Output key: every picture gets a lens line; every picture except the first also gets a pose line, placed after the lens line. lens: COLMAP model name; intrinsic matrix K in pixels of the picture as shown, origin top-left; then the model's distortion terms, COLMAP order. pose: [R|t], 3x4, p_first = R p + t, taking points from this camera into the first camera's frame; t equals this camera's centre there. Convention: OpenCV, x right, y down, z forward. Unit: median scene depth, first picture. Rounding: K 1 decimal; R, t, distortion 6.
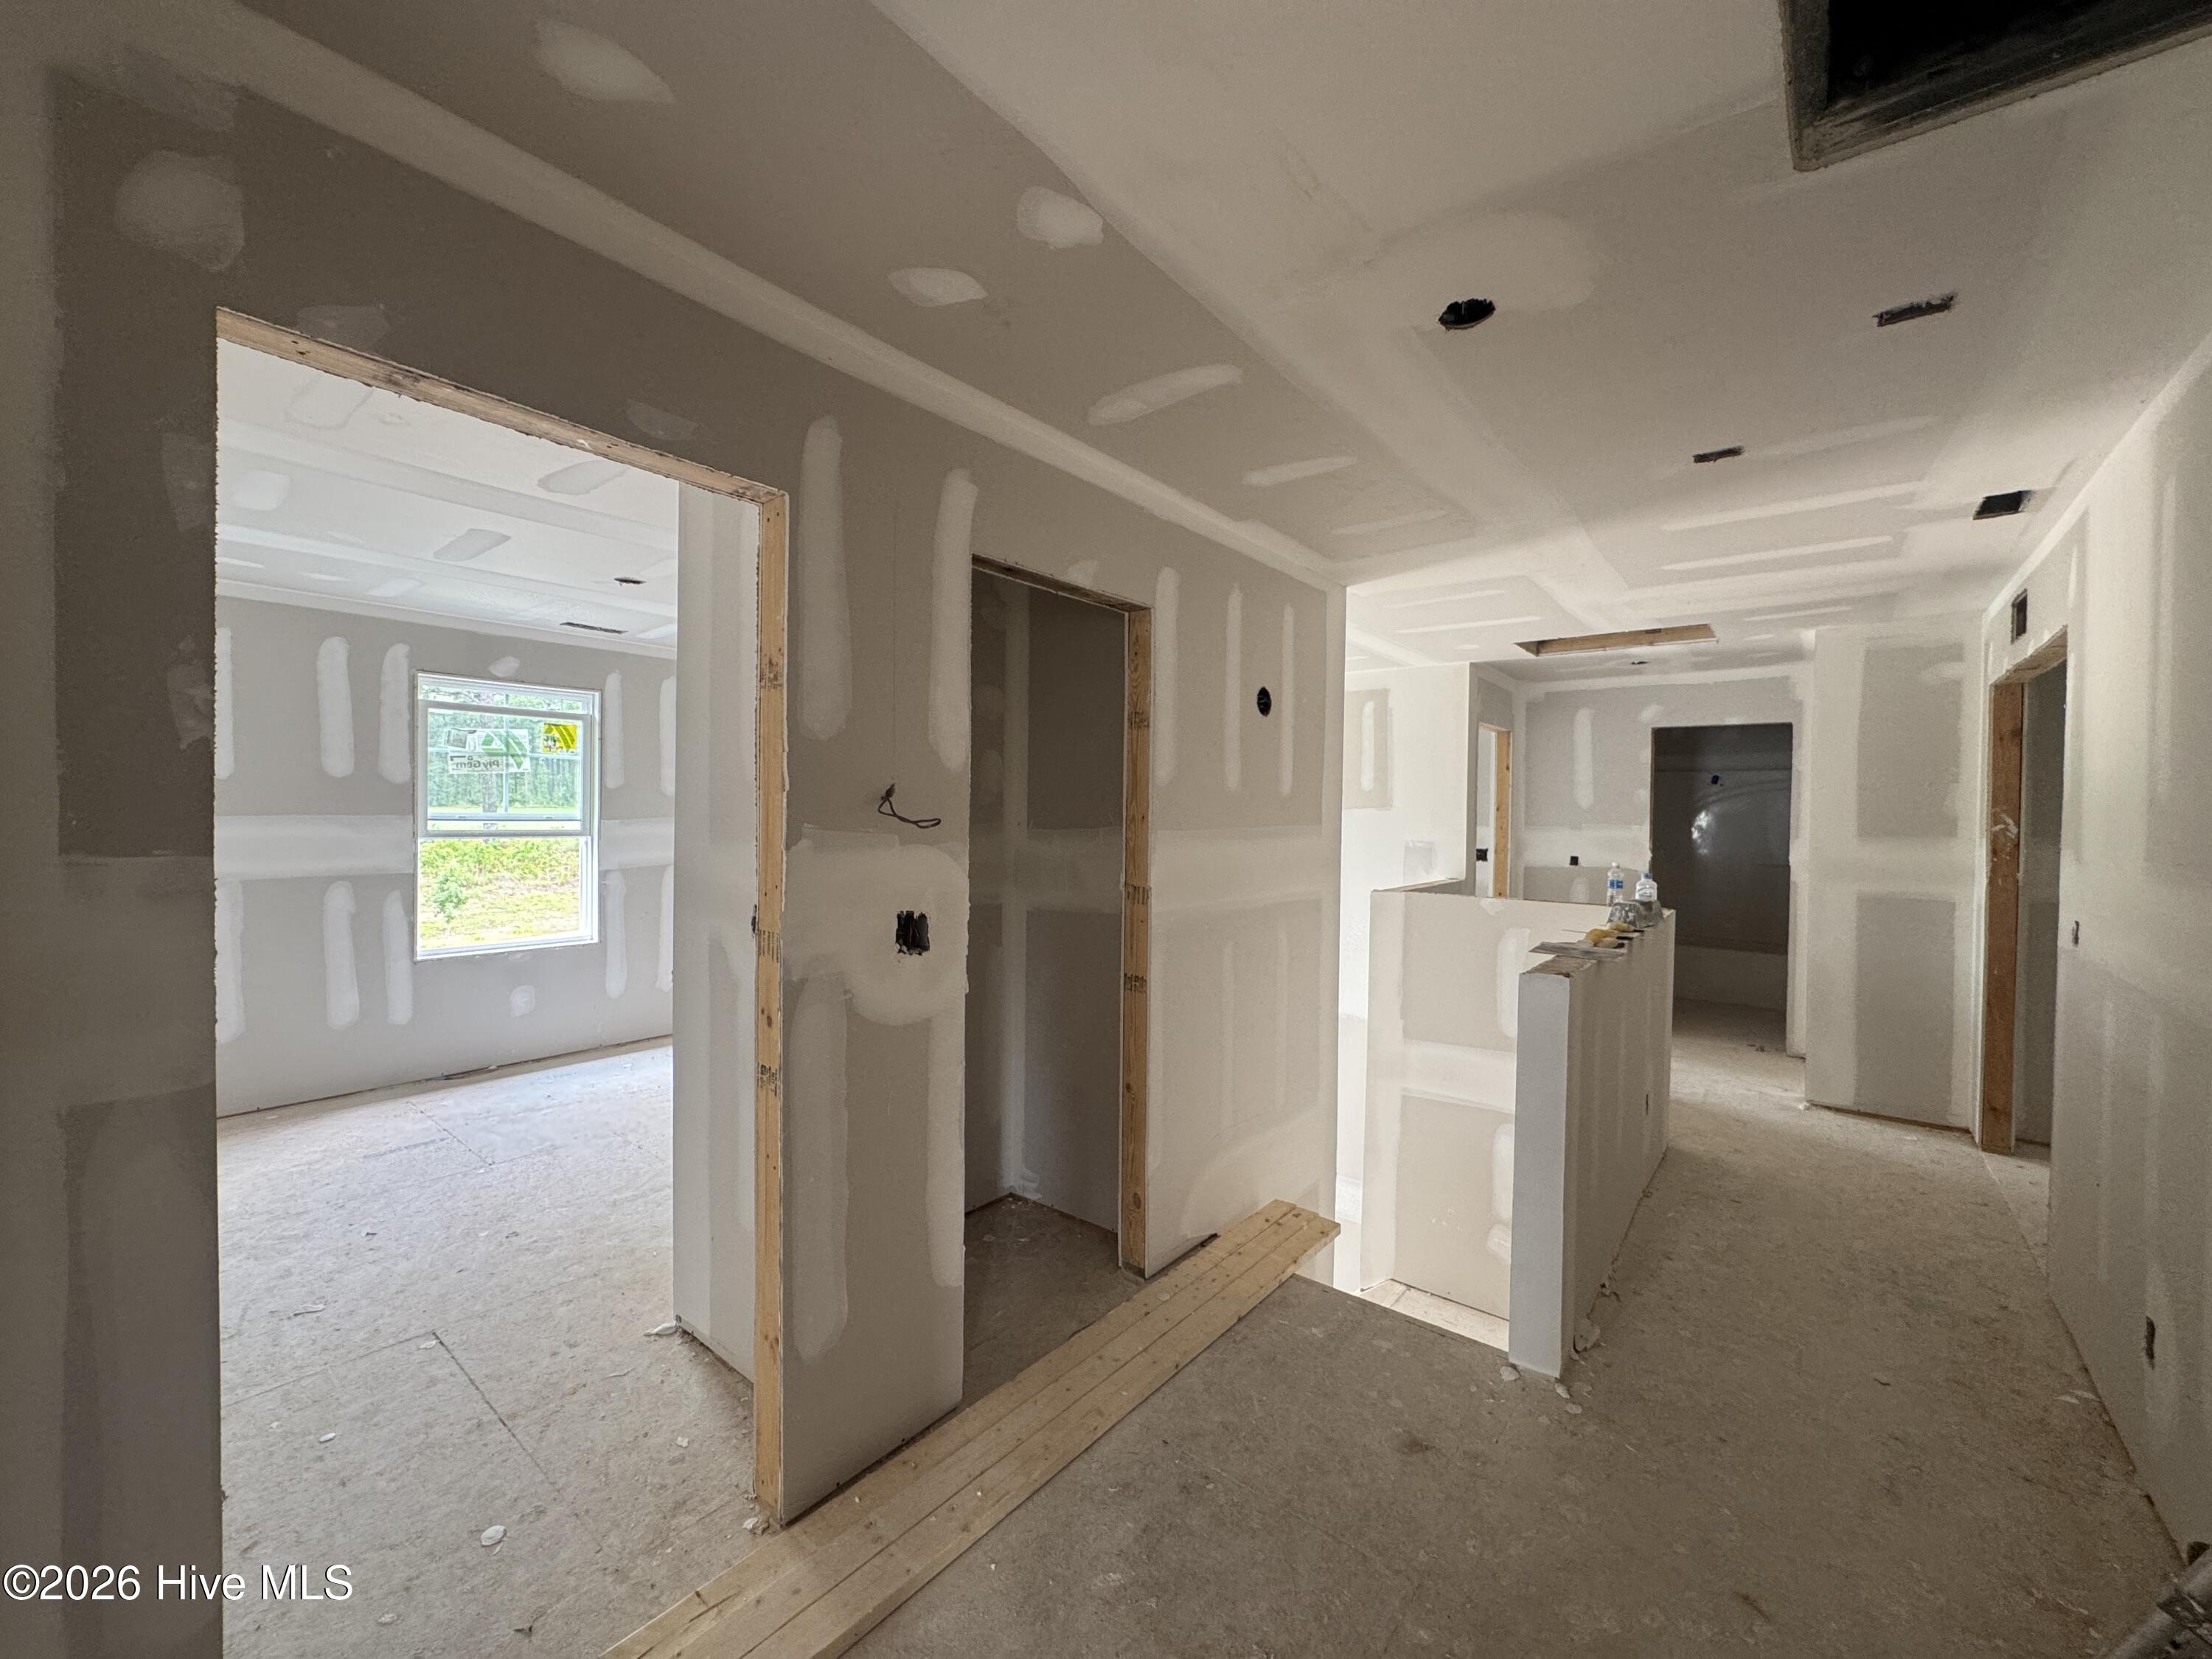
lens RADIAL K [[884.1, 0, 1110.4], [0, 884.1, 824.1], [0, 0, 1]] dist [-0.002677, 0.000630]
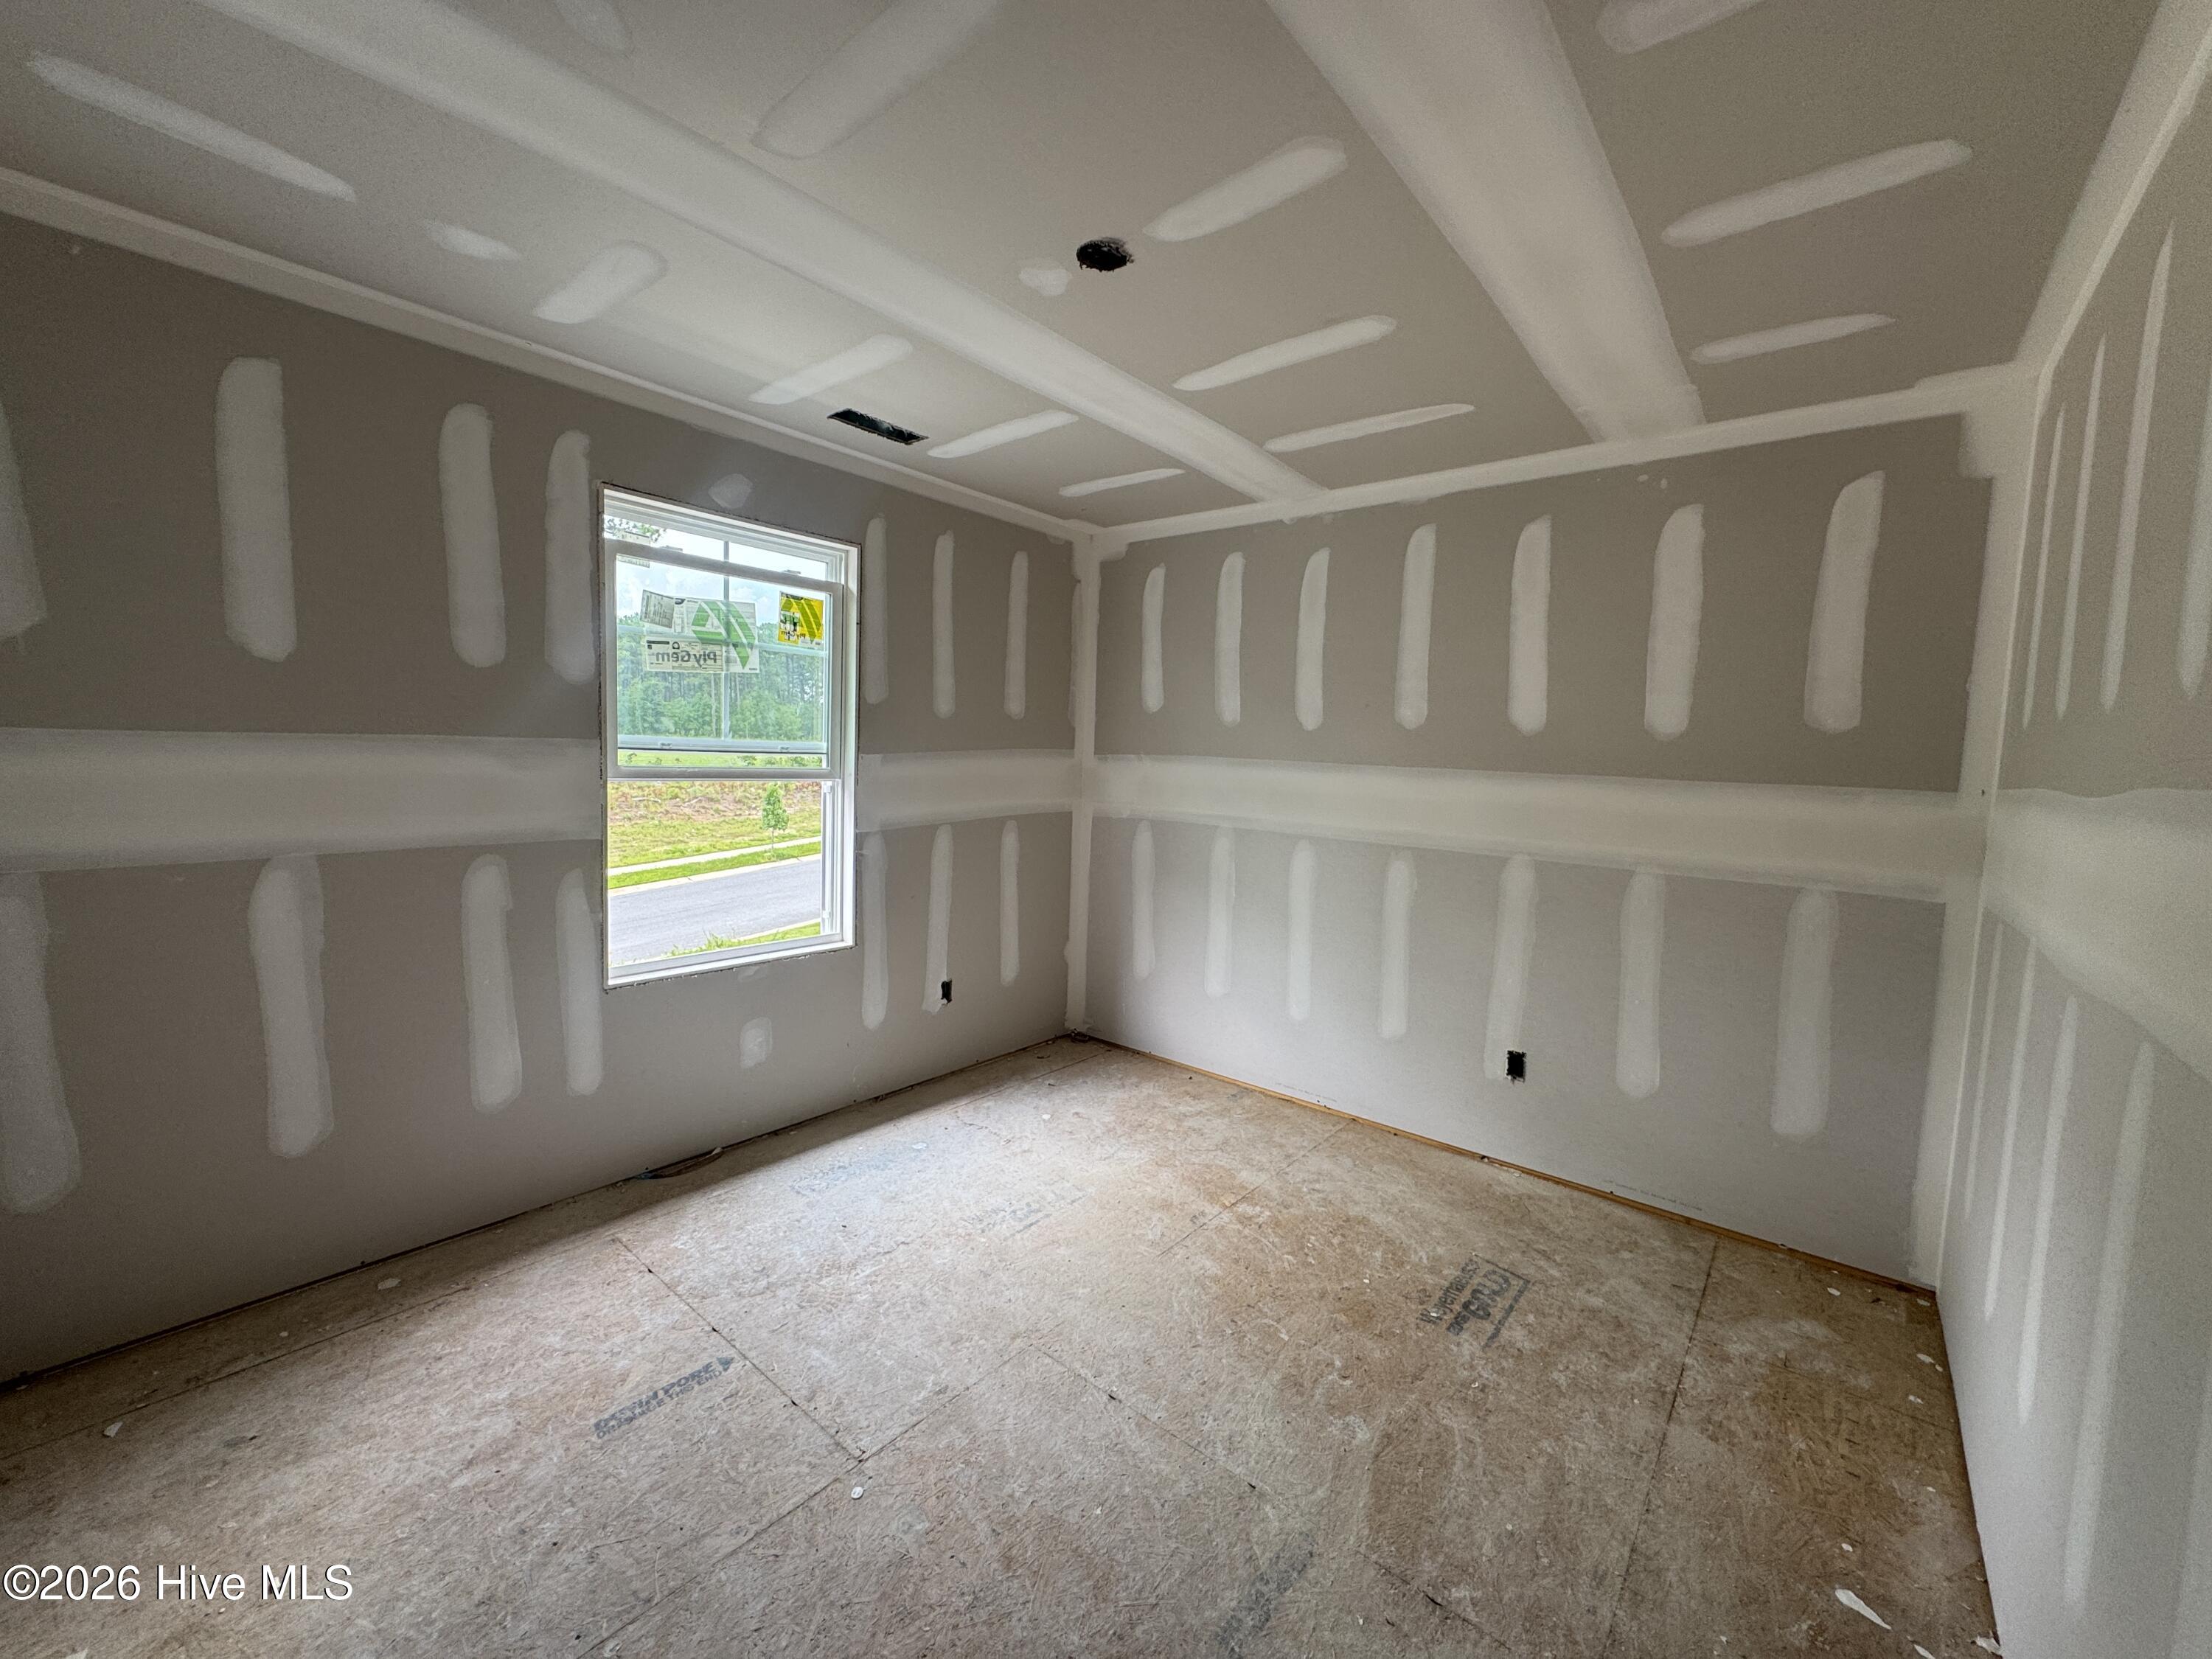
lens RADIAL K [[884.1, 0, 1110.3], [0, 884.1, 825.1], [0, 0, 1]] dist [-0.002677, 0.000630]
pose [[0.999492, 0.029350, -0.012395, -0.422791], [-0.028354, 0.996851, 0.074049, -0.006327], [0.014529, -0.073660, 0.997178, 0.401409]]
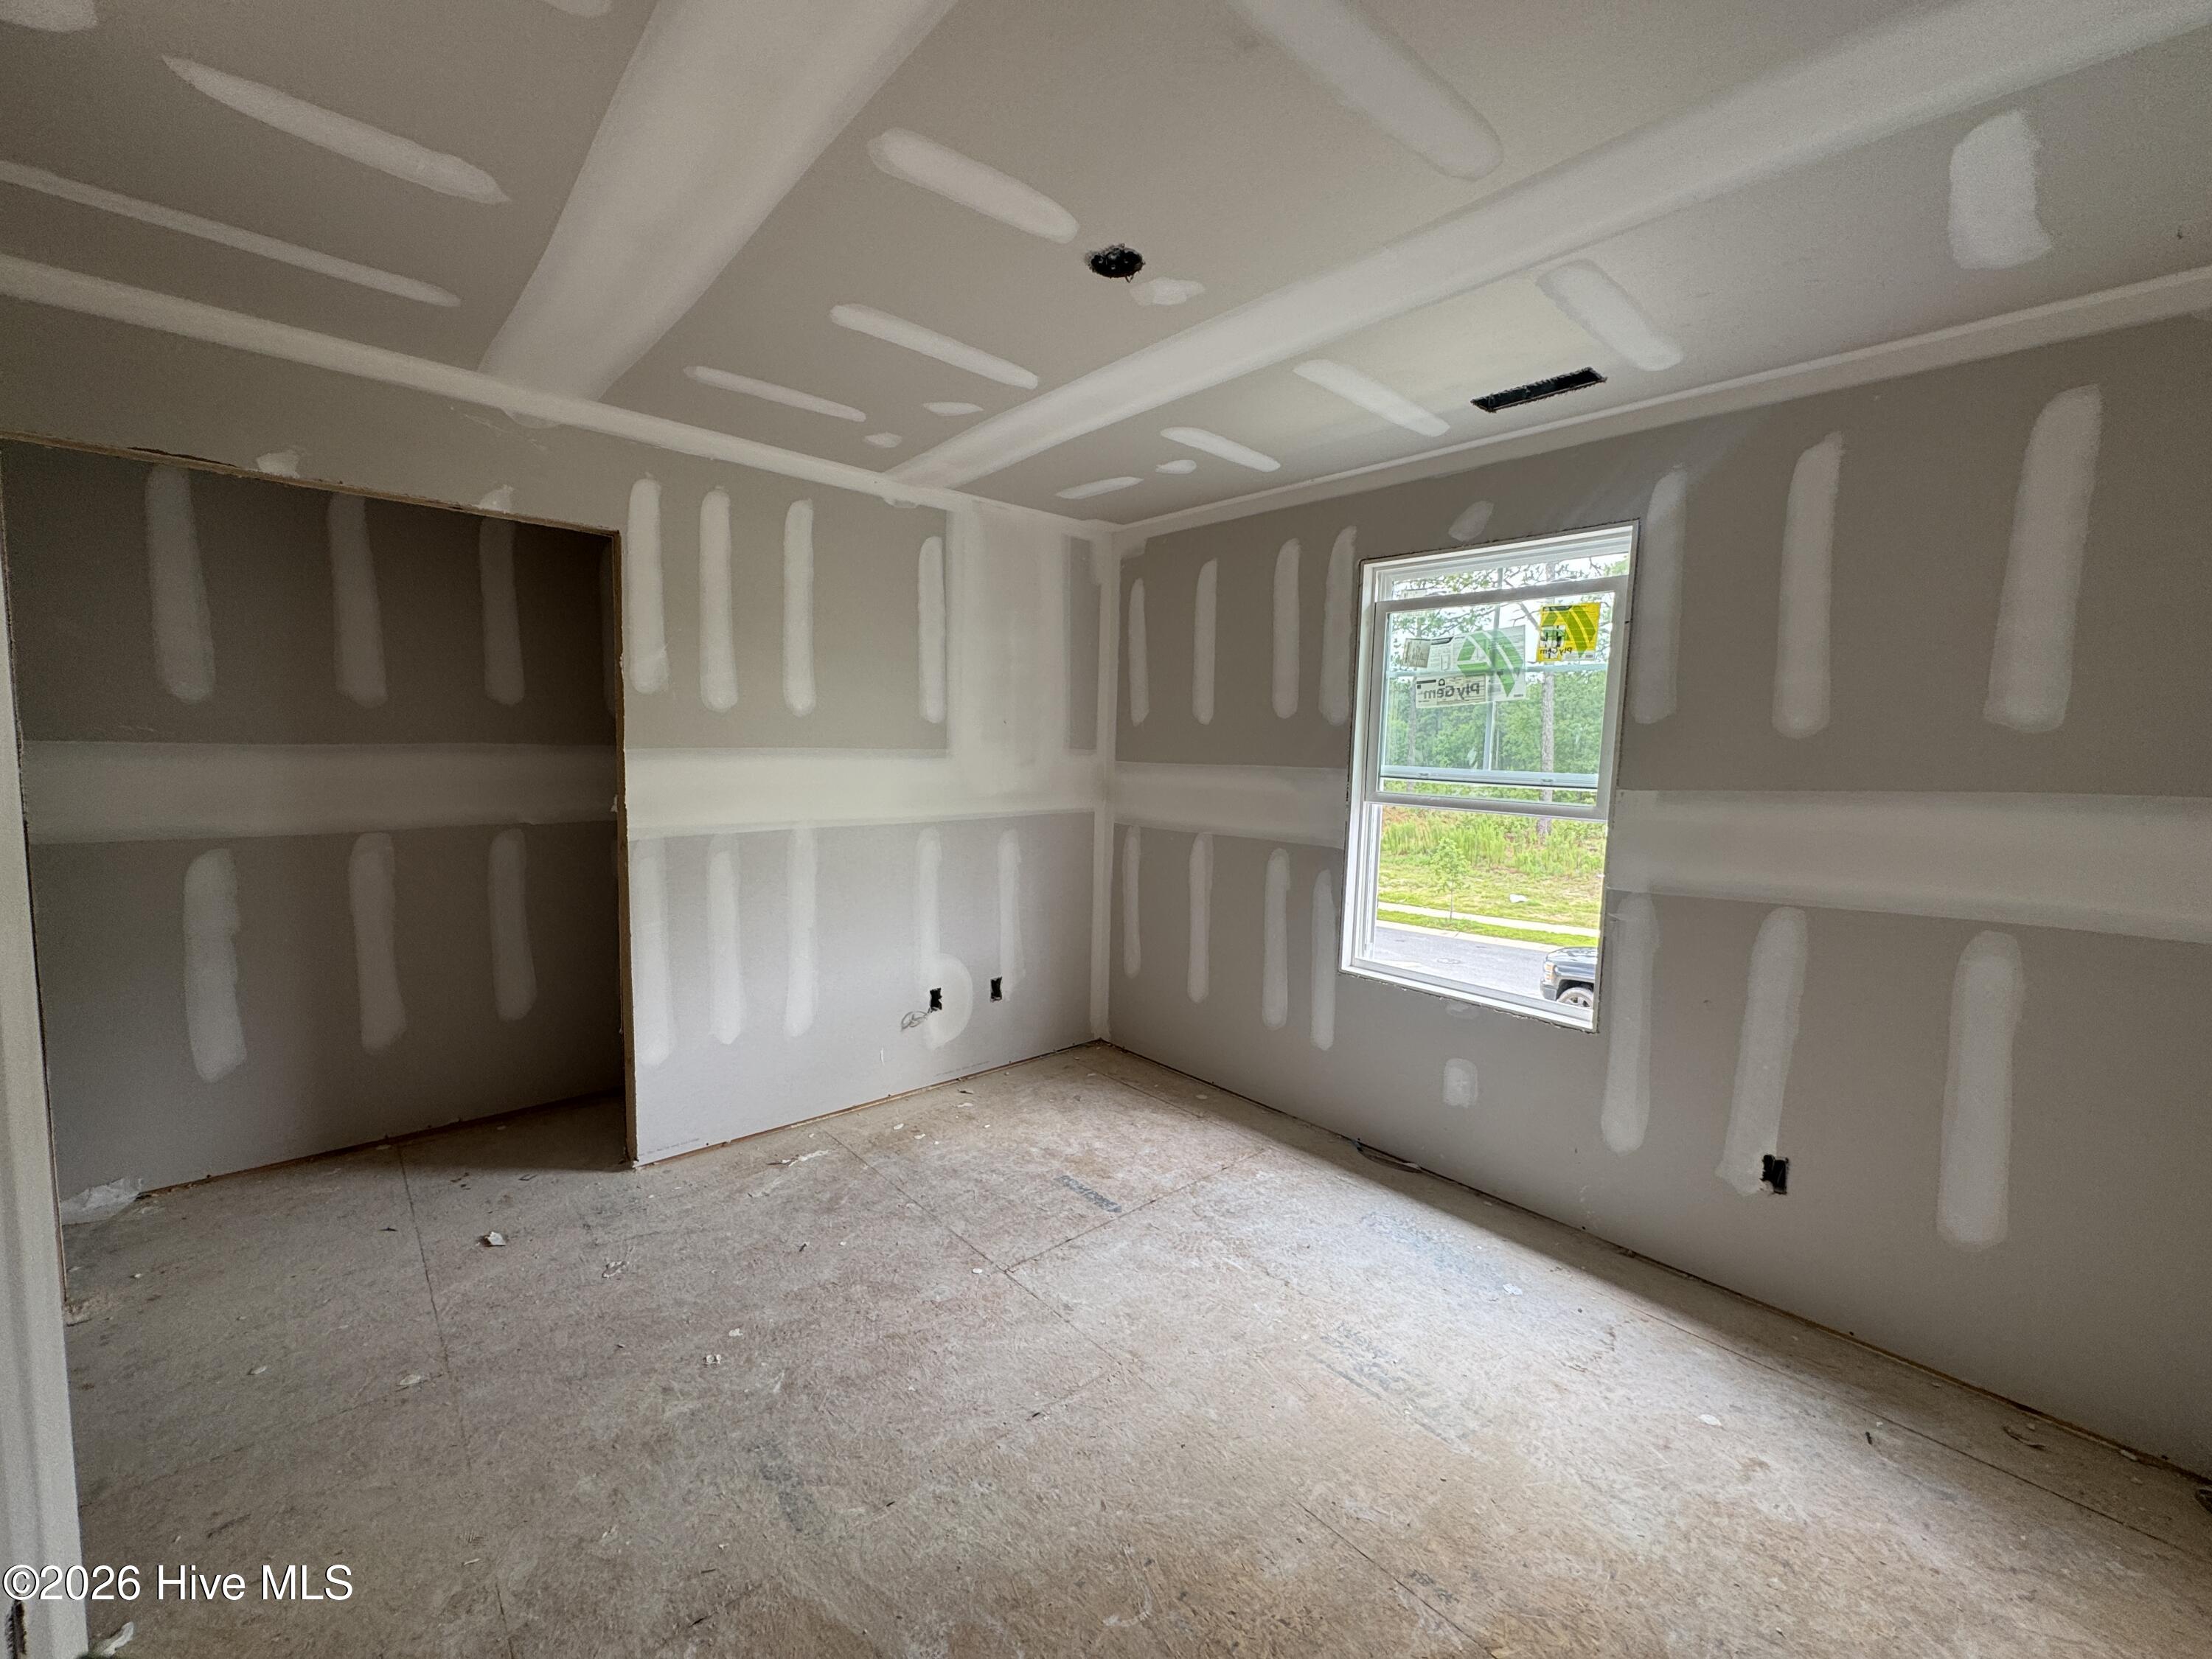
lens RADIAL K [[884.1, 0, 1099.4], [0, 884.1, 826.1], [0, 0, 1]] dist [-0.002677, 0.000630]
pose [[-0.160331, 0.081721, -0.983674, -0.047778], [-0.035316, 0.995454, 0.088456, -0.019140], [0.986431, 0.048921, -0.156717, 0.866409]]
